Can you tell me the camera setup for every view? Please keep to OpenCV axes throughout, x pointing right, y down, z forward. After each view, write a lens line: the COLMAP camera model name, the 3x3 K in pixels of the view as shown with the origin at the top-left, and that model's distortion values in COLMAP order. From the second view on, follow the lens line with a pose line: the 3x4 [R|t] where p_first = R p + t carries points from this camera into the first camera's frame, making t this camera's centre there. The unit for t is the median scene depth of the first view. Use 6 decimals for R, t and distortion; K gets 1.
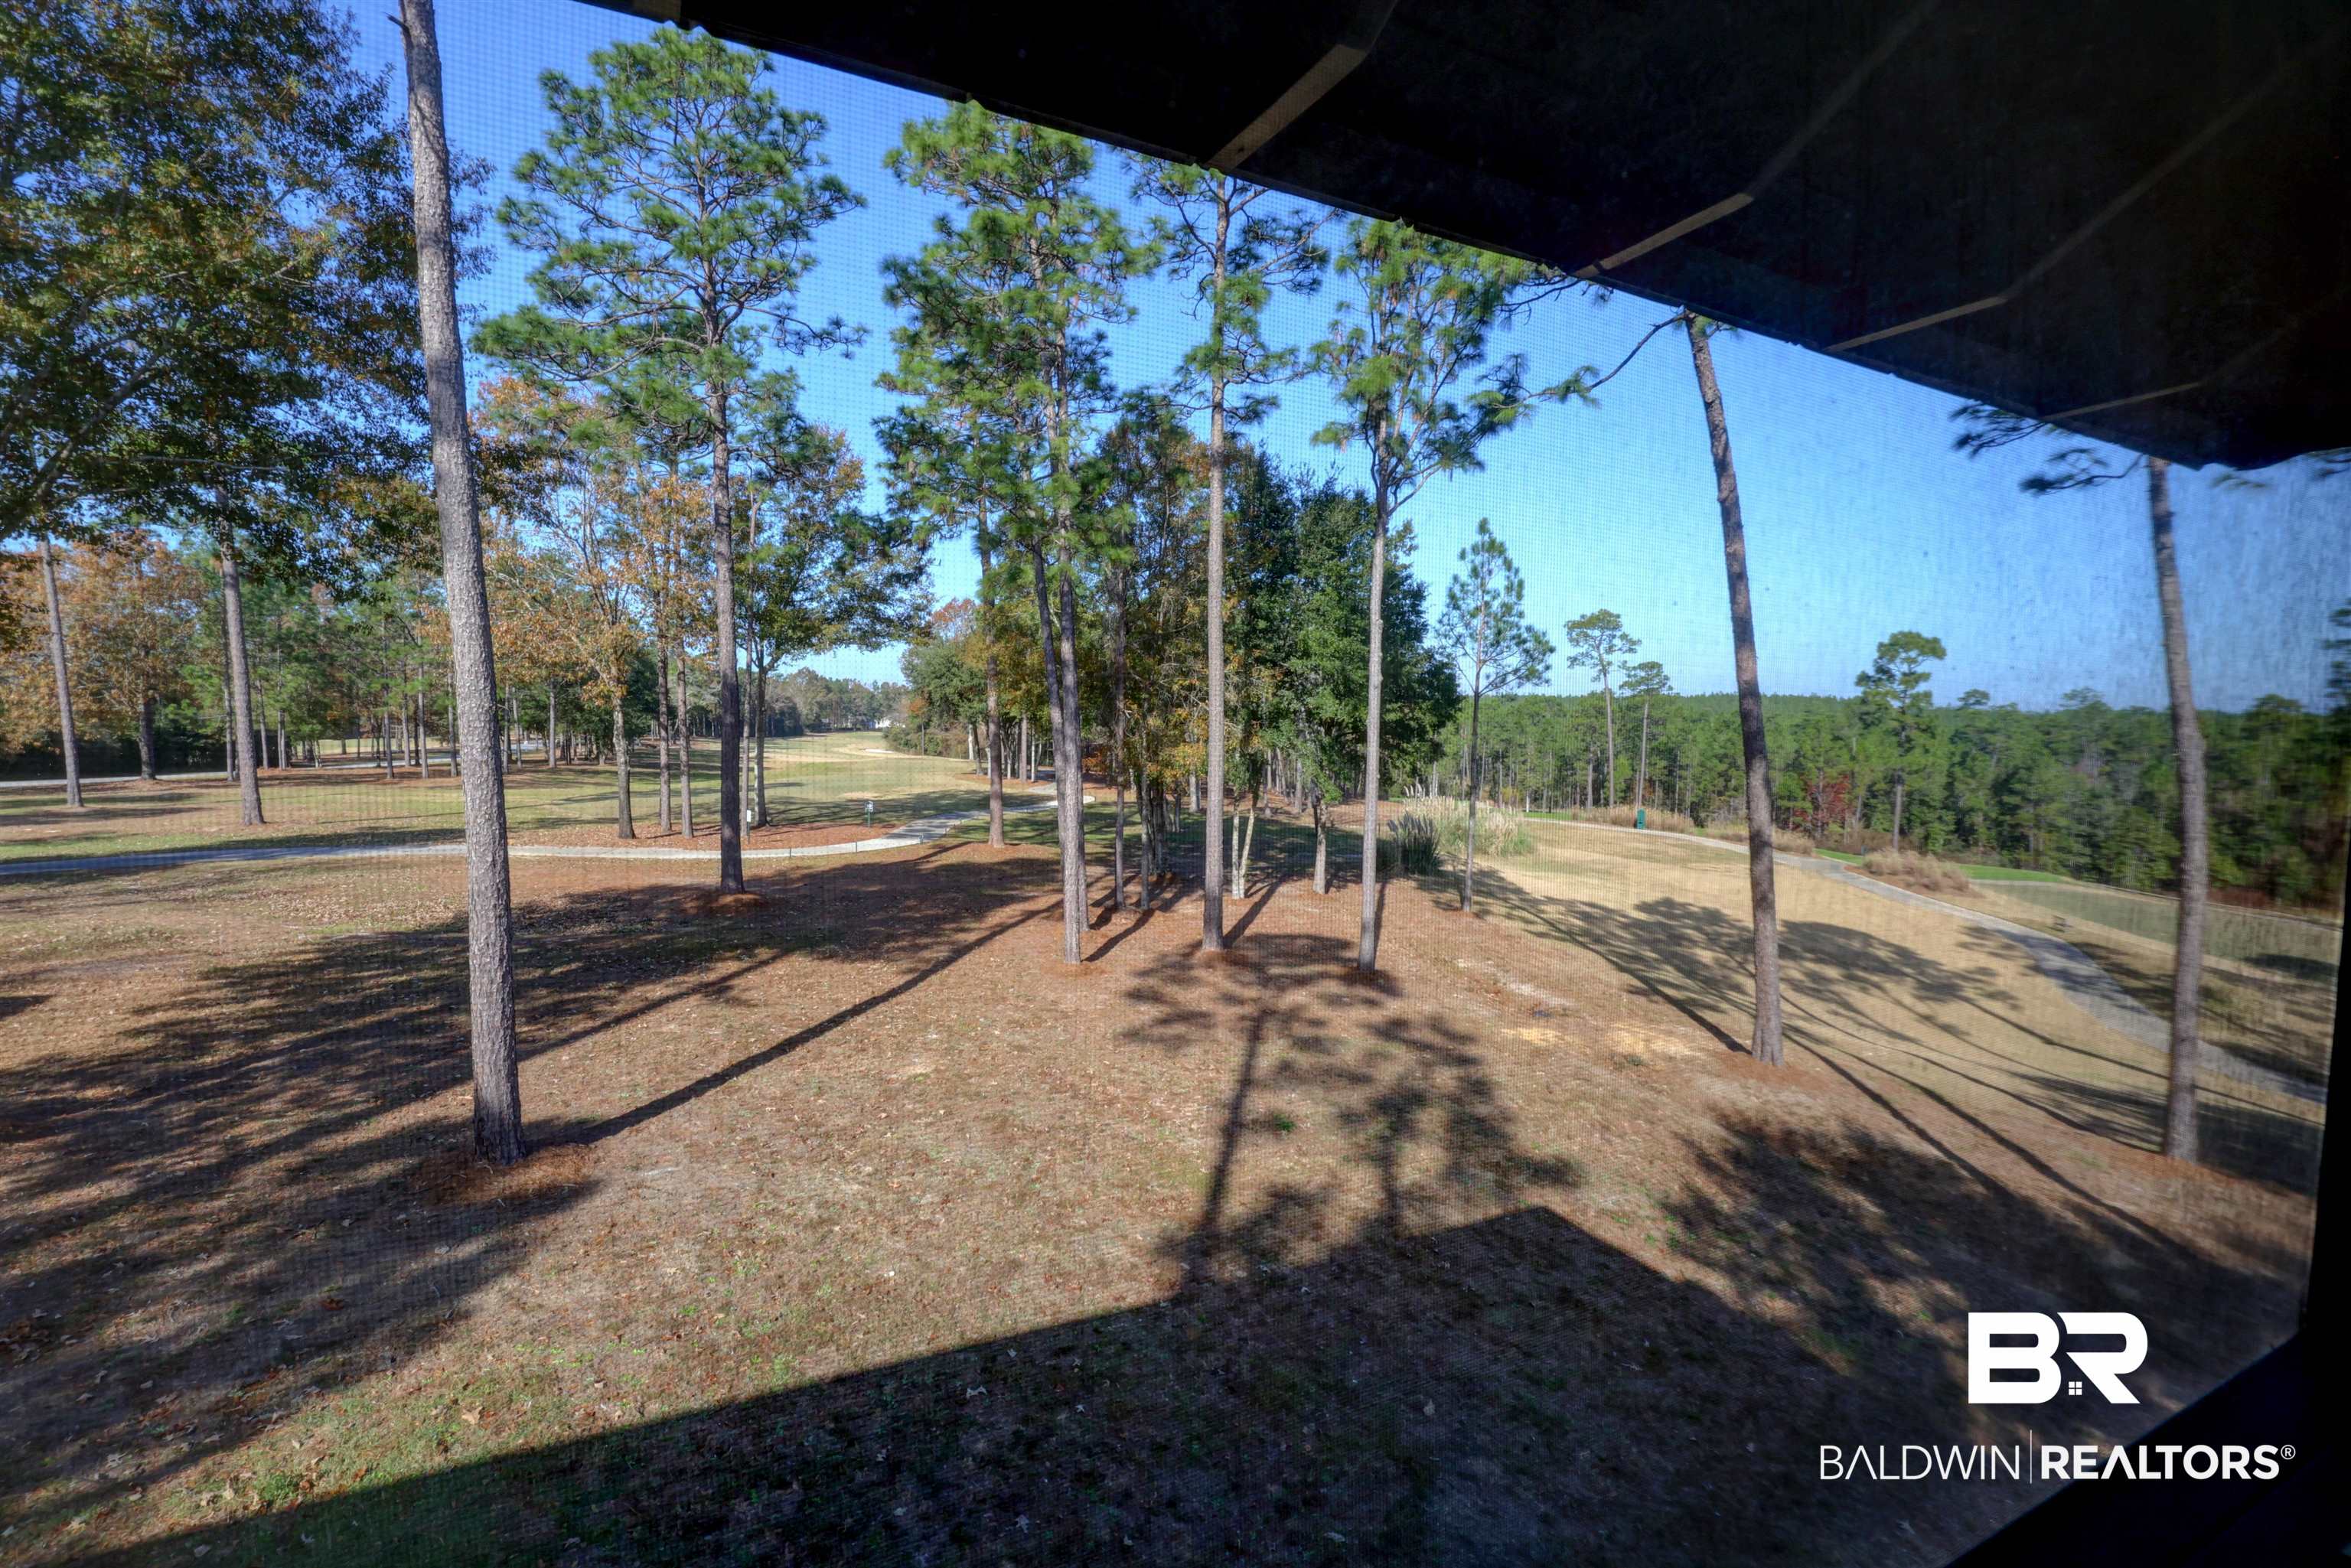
lens RADIAL K [[1086.6, 0, 1177.6], [0, 1086.6, 777.1], [0, 0, 1]] dist [-0.033474, 0.001657]
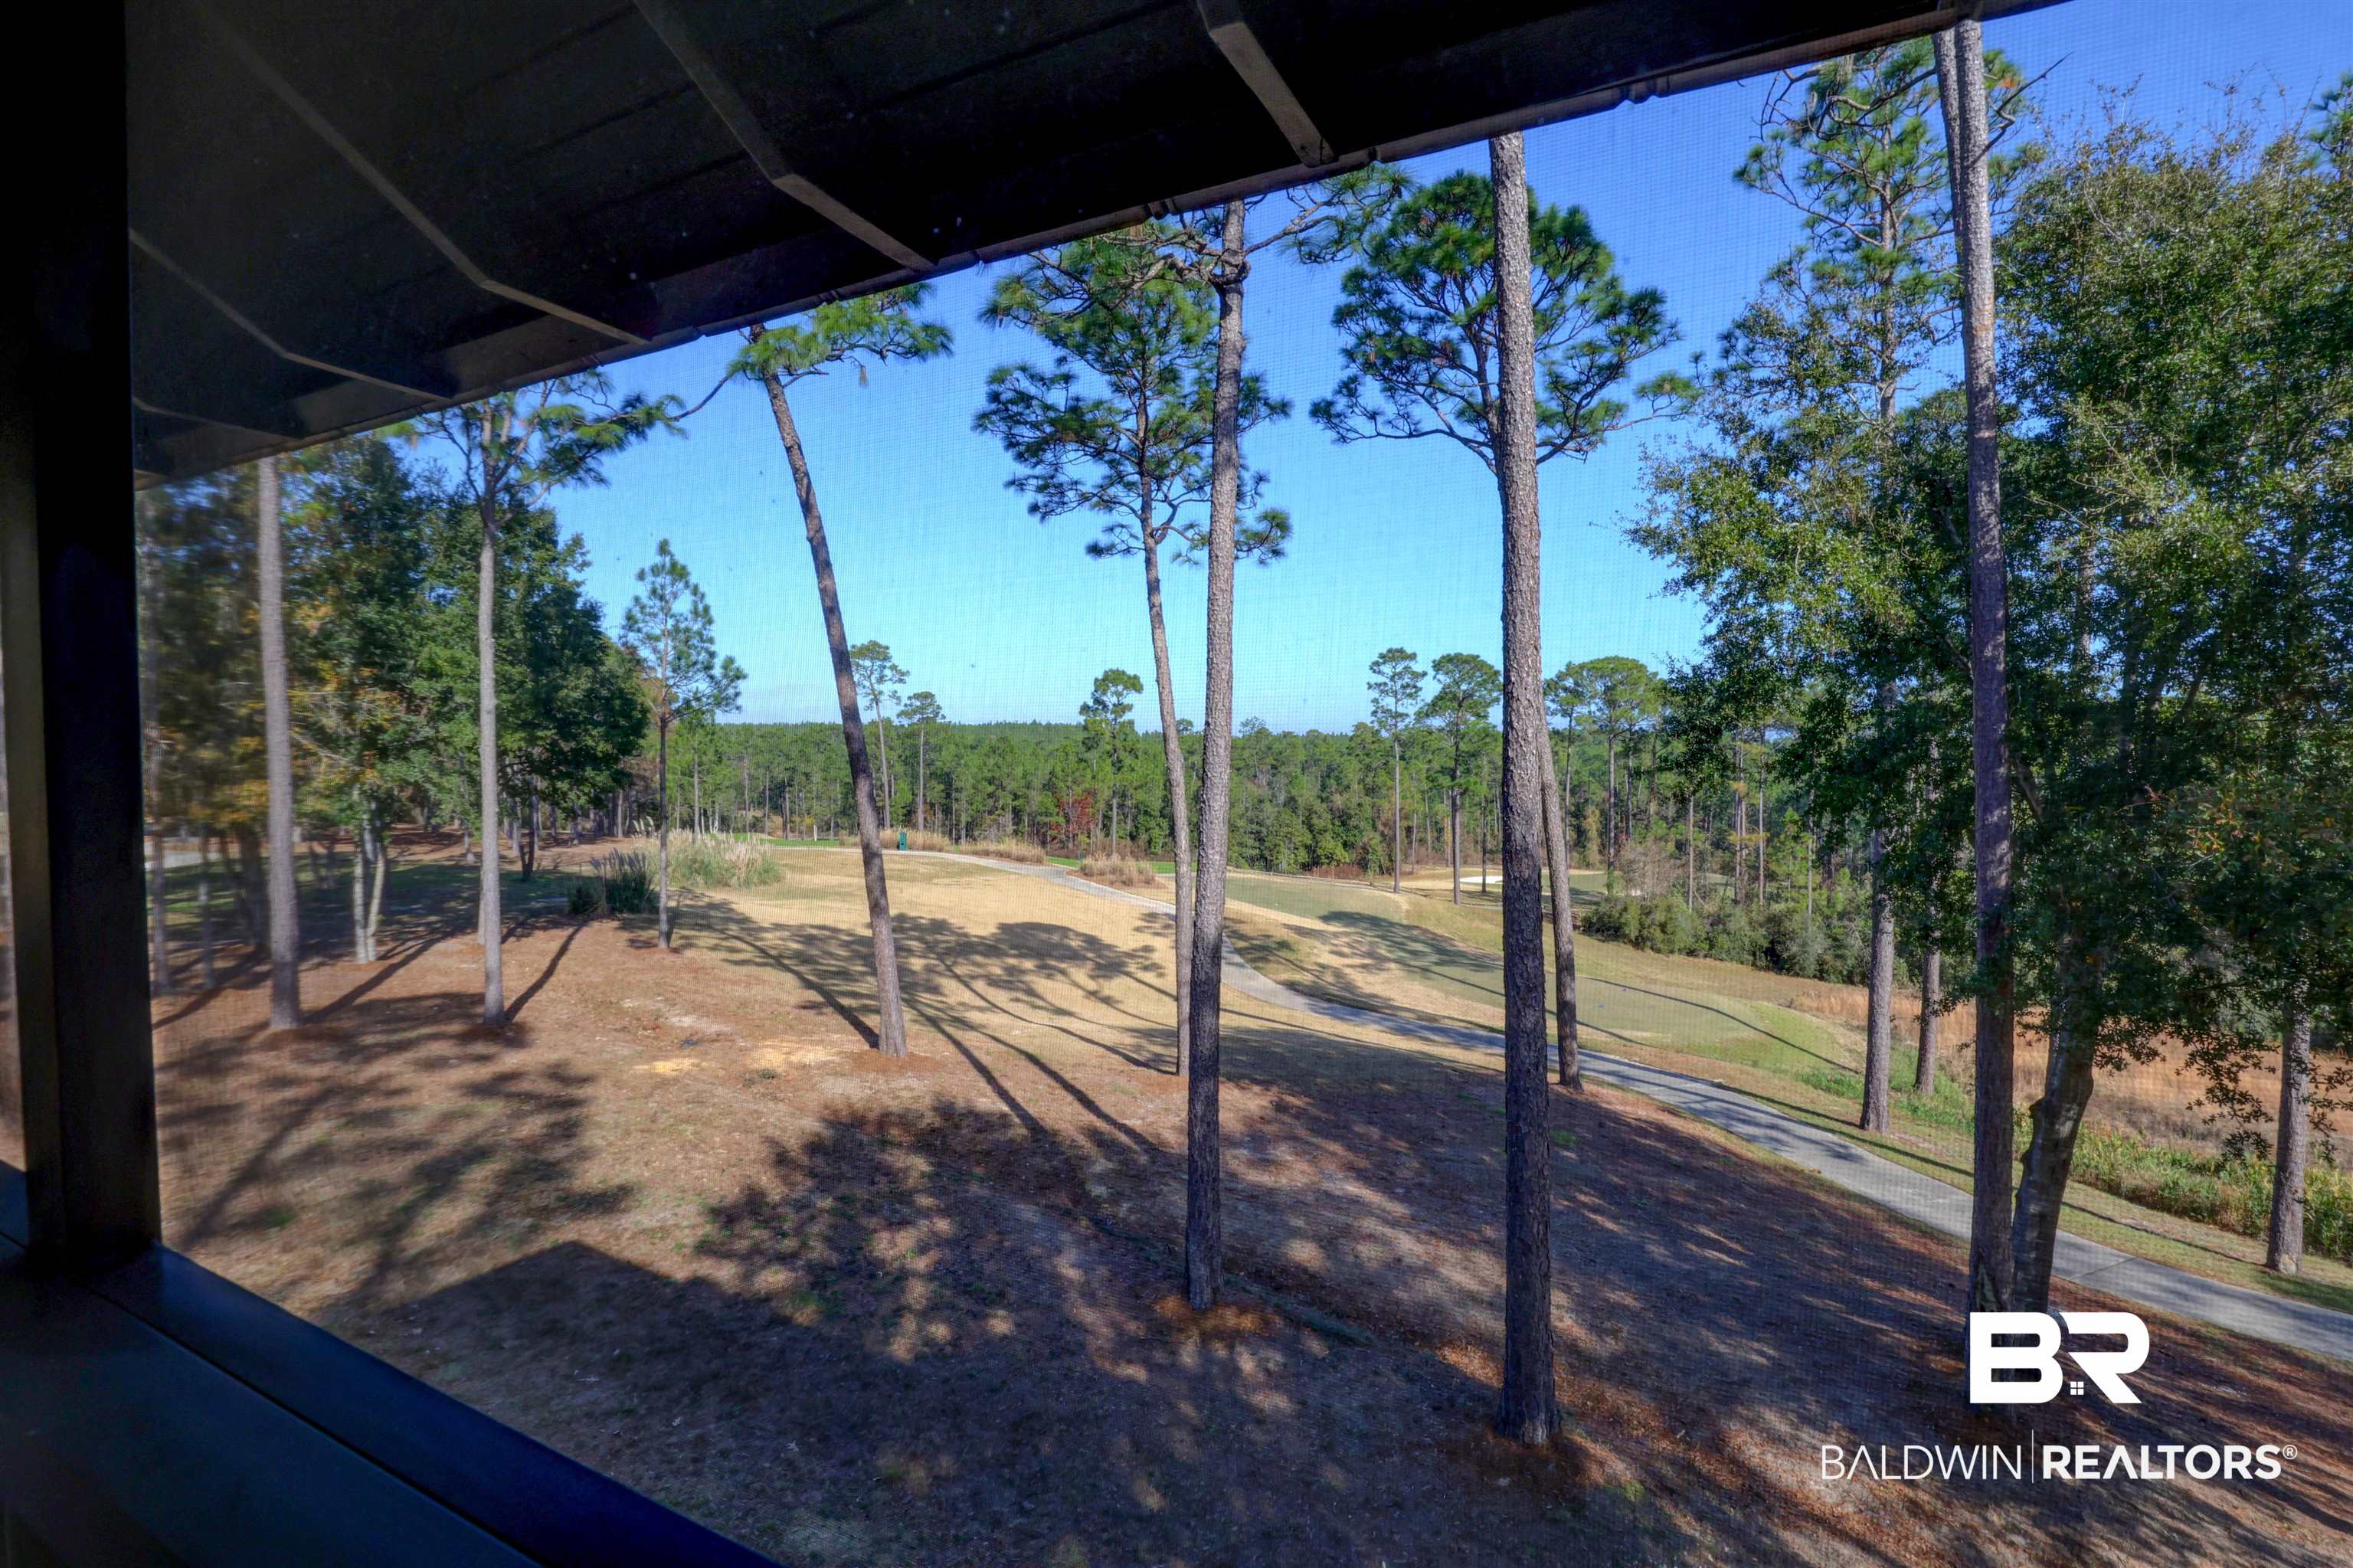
lens RADIAL K [[1087.6, 0, 1184.5], [0, 1087.6, 773.3], [0, 0, 1]] dist [-0.033474, 0.001657]
pose [[0.811948, -0.024934, 0.583197, 0.092890], [0.042656, 0.998951, -0.016679, 0.006435], [-0.582169, 0.038419, 0.812159, -0.049667]]
